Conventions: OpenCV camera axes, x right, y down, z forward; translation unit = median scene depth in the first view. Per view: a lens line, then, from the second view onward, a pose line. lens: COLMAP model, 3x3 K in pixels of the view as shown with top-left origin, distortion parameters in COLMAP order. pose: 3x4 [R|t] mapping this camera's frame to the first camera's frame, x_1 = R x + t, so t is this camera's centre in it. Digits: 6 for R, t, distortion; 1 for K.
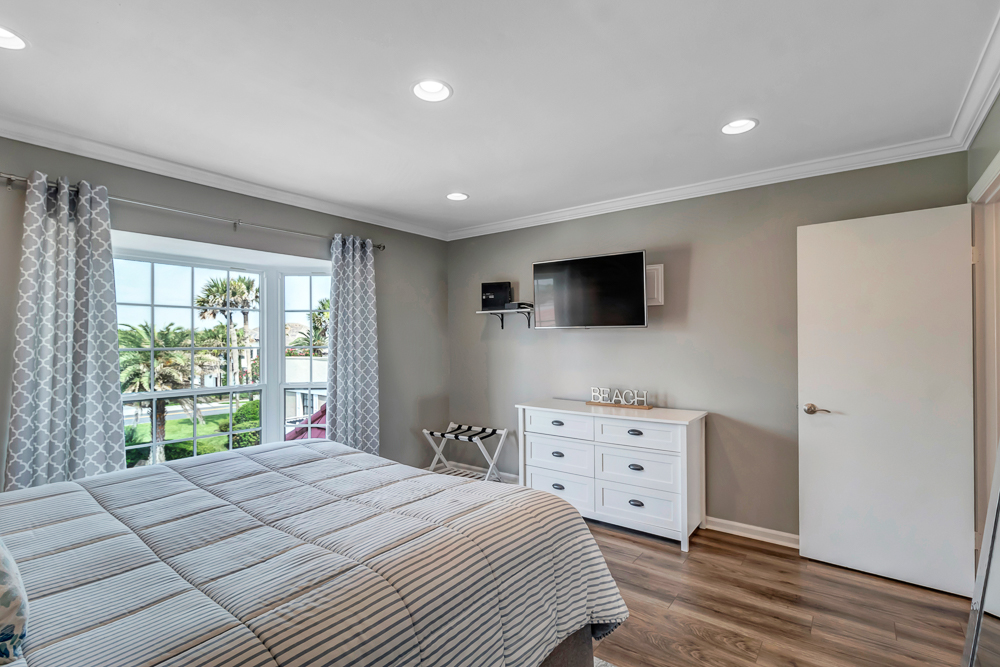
lens RADIAL K [[476.6, 0, 500.0], [0, 476.6, 333.5], [0, 0, 1]] dist [0.001041, -0.000110]
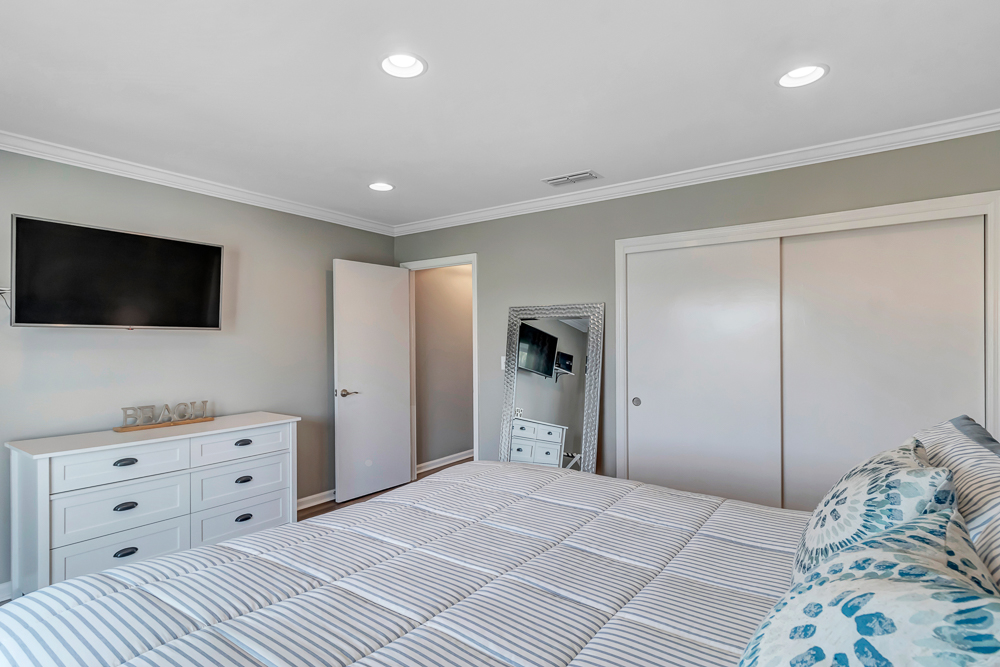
lens RADIAL K [[476.6, 0, 500.0], [0, 476.6, 333.5], [0, 0, 1]] dist [0.001041, -0.000110]
pose [[-0.025825, 0.022484, 0.999414, -0.713640], [-0.007803, 0.999712, -0.022692, 0.012171], [-0.999636, -0.008384, -0.025642, 0.556792]]
